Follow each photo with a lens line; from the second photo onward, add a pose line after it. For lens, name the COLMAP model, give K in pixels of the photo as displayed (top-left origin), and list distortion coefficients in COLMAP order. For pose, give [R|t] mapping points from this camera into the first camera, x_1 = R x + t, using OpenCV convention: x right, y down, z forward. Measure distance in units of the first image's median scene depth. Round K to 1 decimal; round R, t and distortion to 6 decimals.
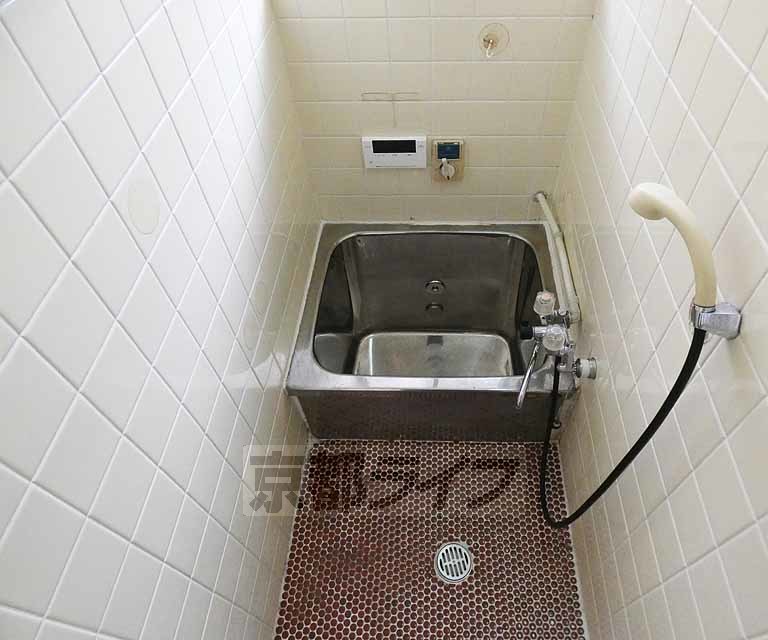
lens RADIAL K [[501.9, 0, 384.0], [0, 501.9, 320.0], [0, 0, 1]] dist [-0.009795, -0.004012]
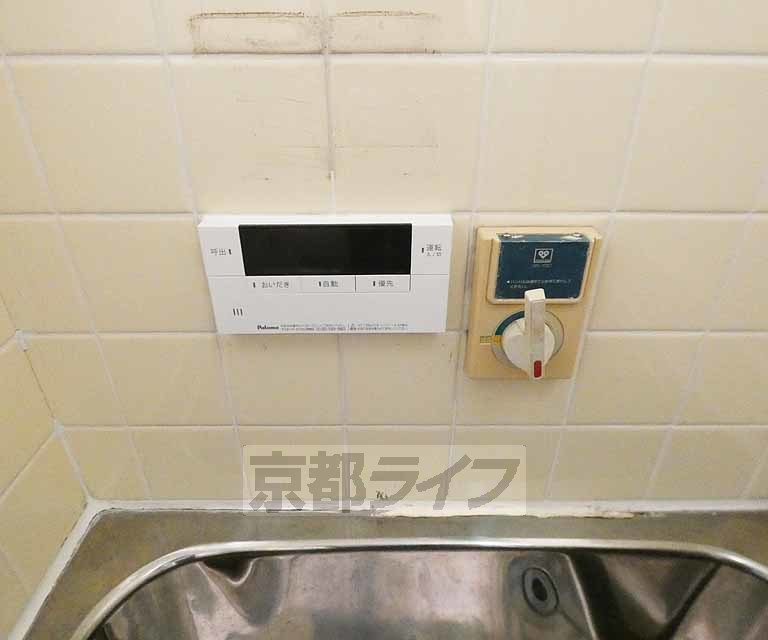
lens RADIAL K [[501.9, 0, 384.0], [0, 501.9, 320.0], [0, 0, 1]] dist [-0.009795, -0.004012]
pose [[0.990908, 0.015949, 0.133593, 0.015870], [0.034723, 0.928992, -0.368469, -0.218020], [-0.129983, 0.369757, 0.919991, 0.775322]]
